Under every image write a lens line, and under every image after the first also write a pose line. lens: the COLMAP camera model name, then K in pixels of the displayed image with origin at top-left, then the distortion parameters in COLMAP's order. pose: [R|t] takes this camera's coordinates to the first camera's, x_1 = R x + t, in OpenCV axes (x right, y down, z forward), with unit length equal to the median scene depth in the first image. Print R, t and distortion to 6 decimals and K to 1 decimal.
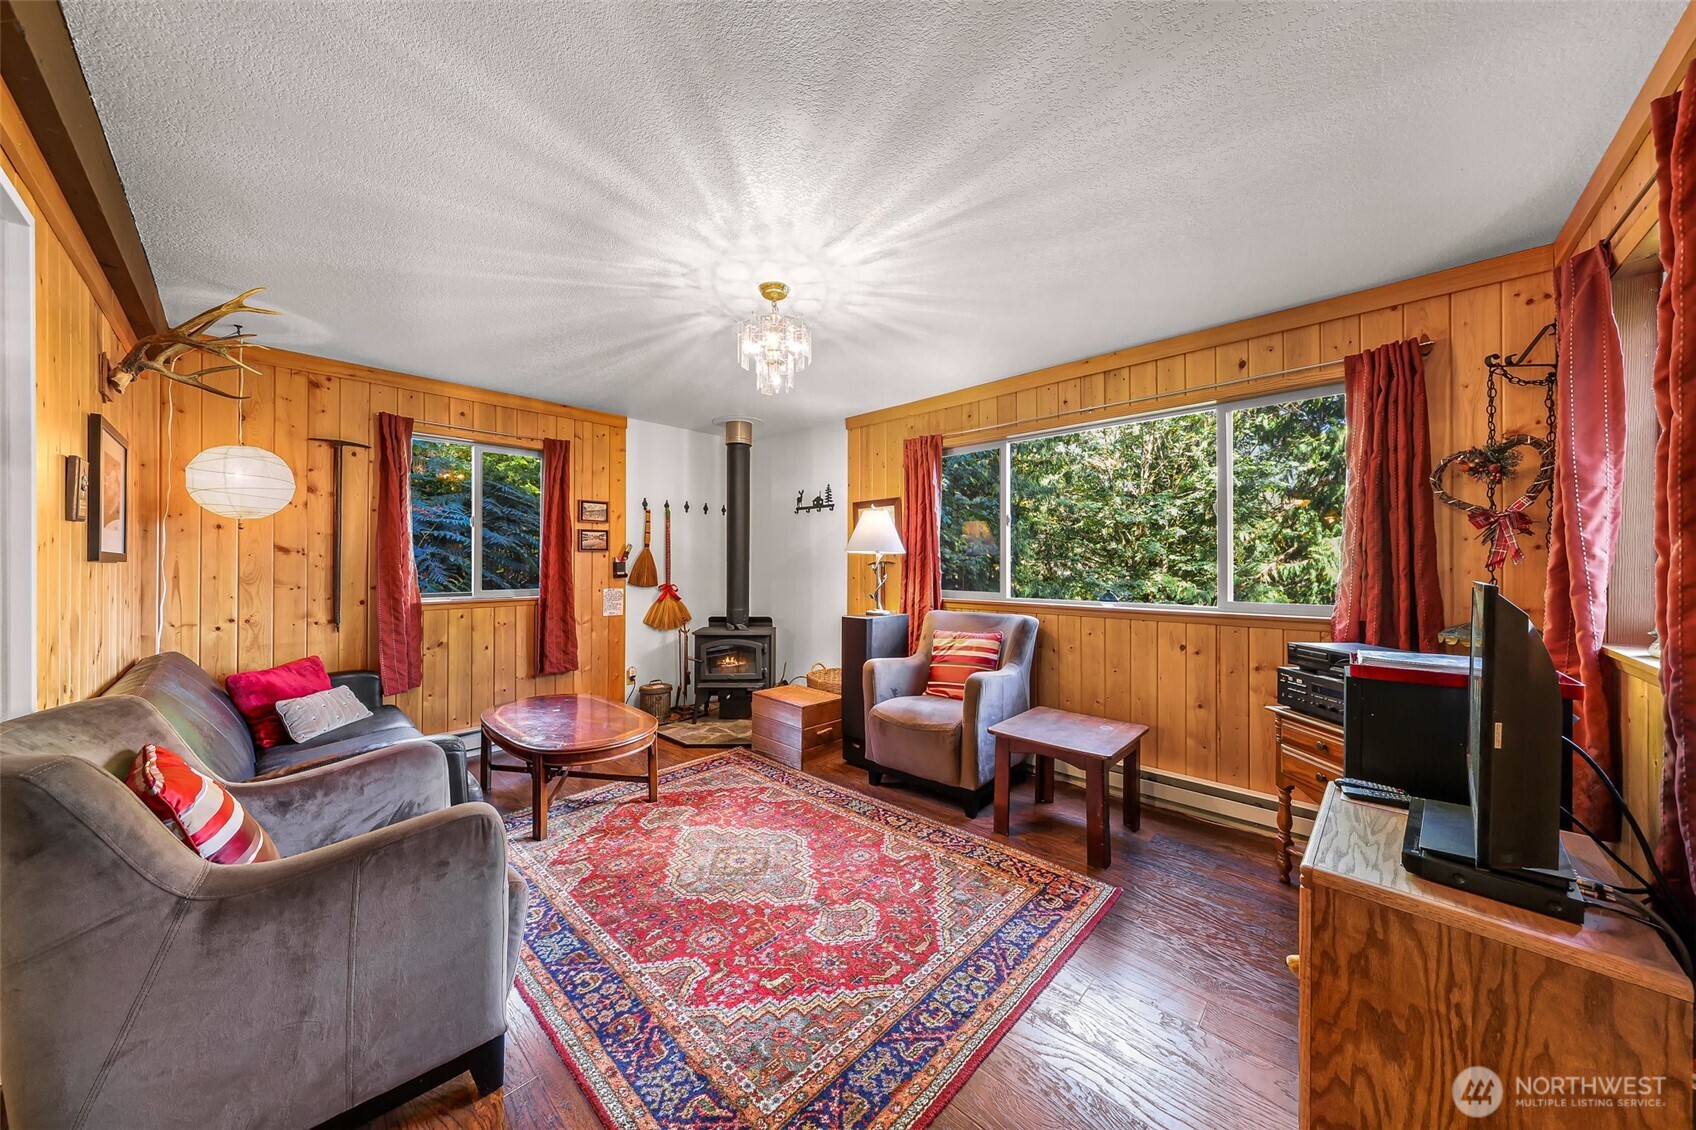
lens RADIAL K [[564.3, 0, 841.6], [0, 564.3, 559.8], [0, 0, 1]] dist [0.001353, 0.000108]
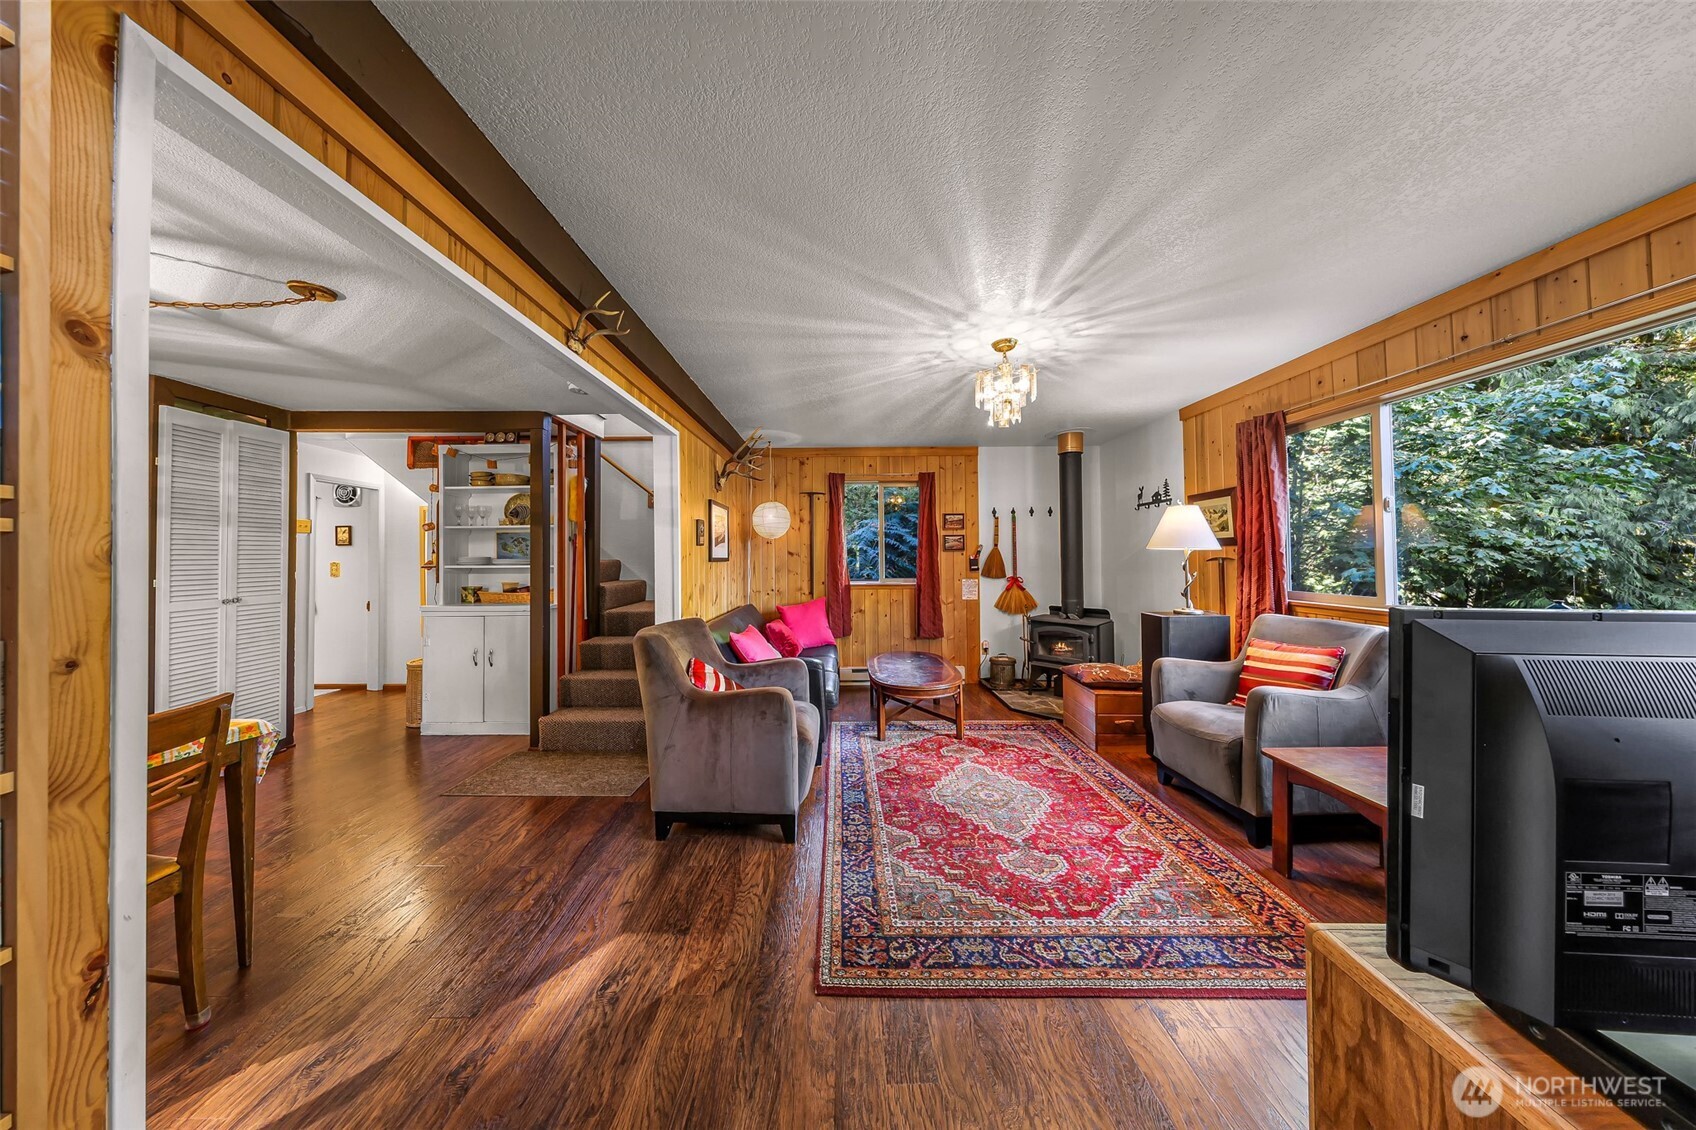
lens RADIAL K [[498.1, 0, 843.6], [0, 498.1, 546.9], [0, 0, 1]] dist [-0.000549, 0.000006]
pose [[0.692916, -0.020024, -0.720741, 0.419872], [0.012593, 0.999798, -0.015671, -0.016292], [0.720909, 0.001783, 0.693028, -0.020547]]
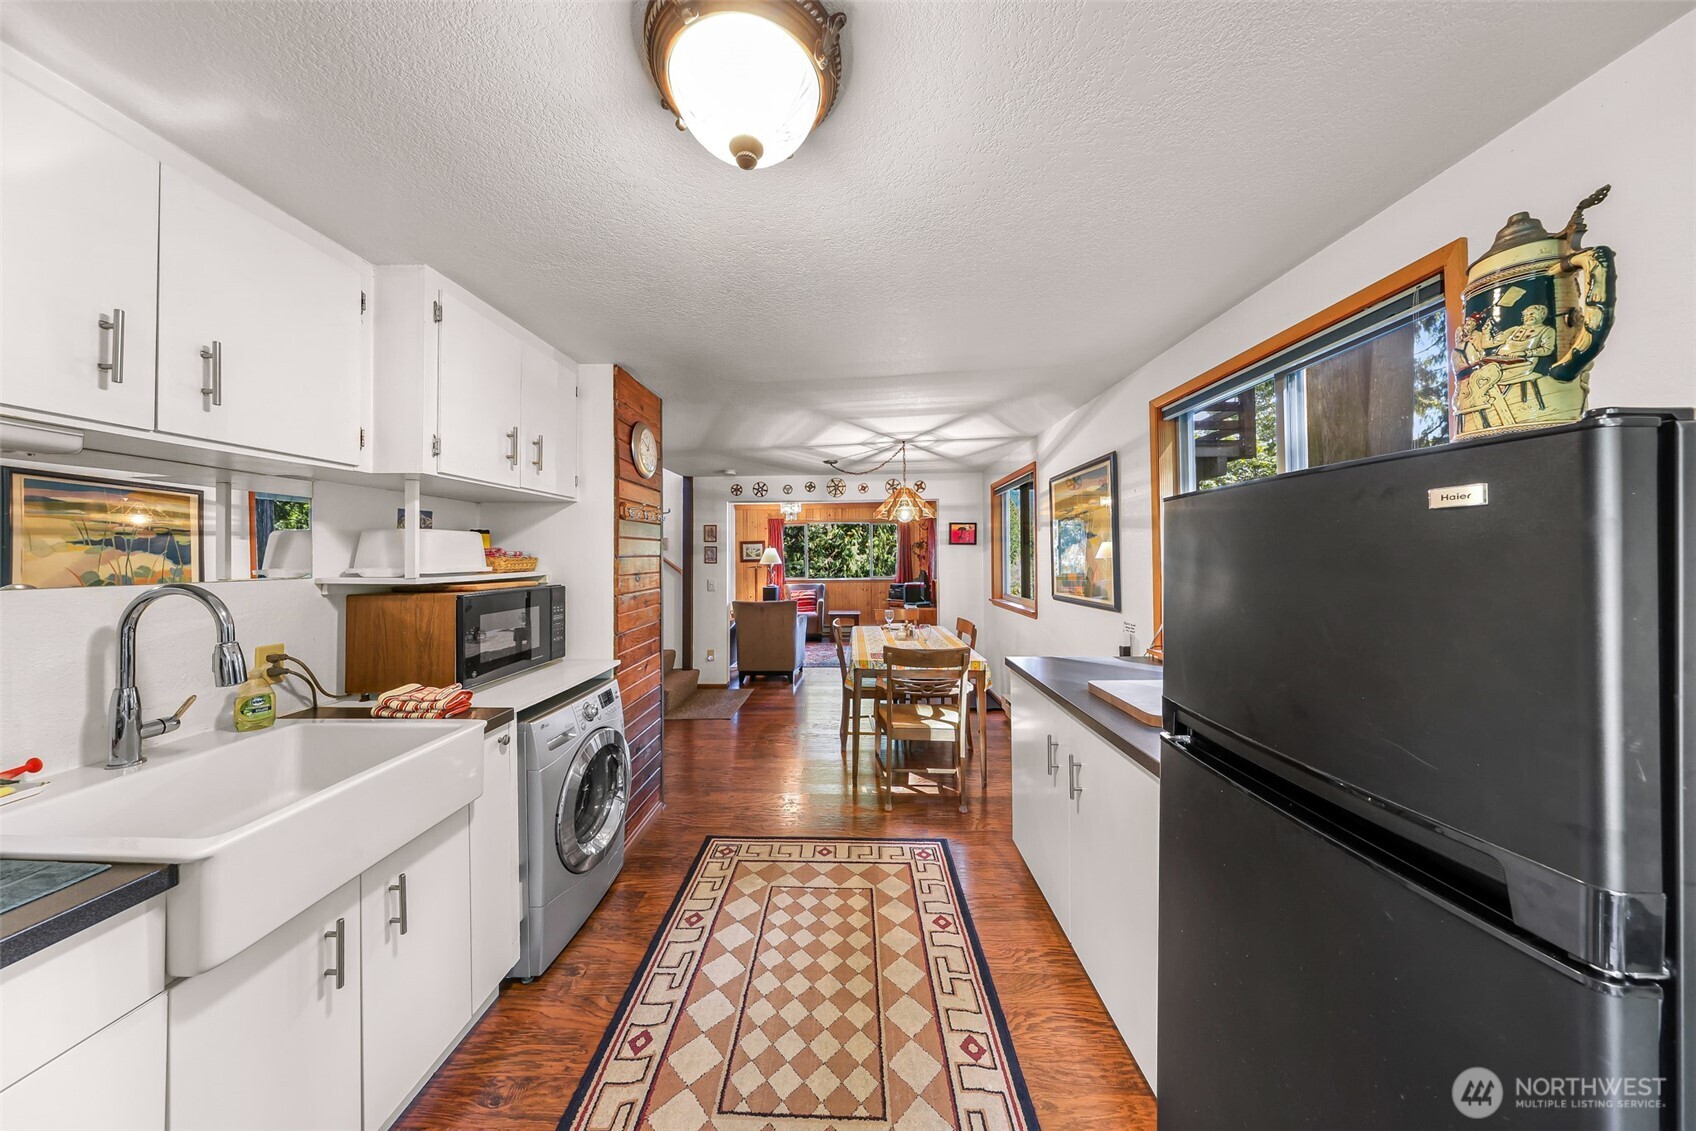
lens RADIAL K [[500.8, 0, 834.9], [0, 500.8, 557.4], [0, 0, 1]] dist [0.000581, 0.000067]
pose [[0.745434, -0.008344, 0.666527, -2.042553], [0.007747, 0.999963, 0.003854, -0.077293], [-0.666534, 0.002291, 0.745471, -1.588851]]
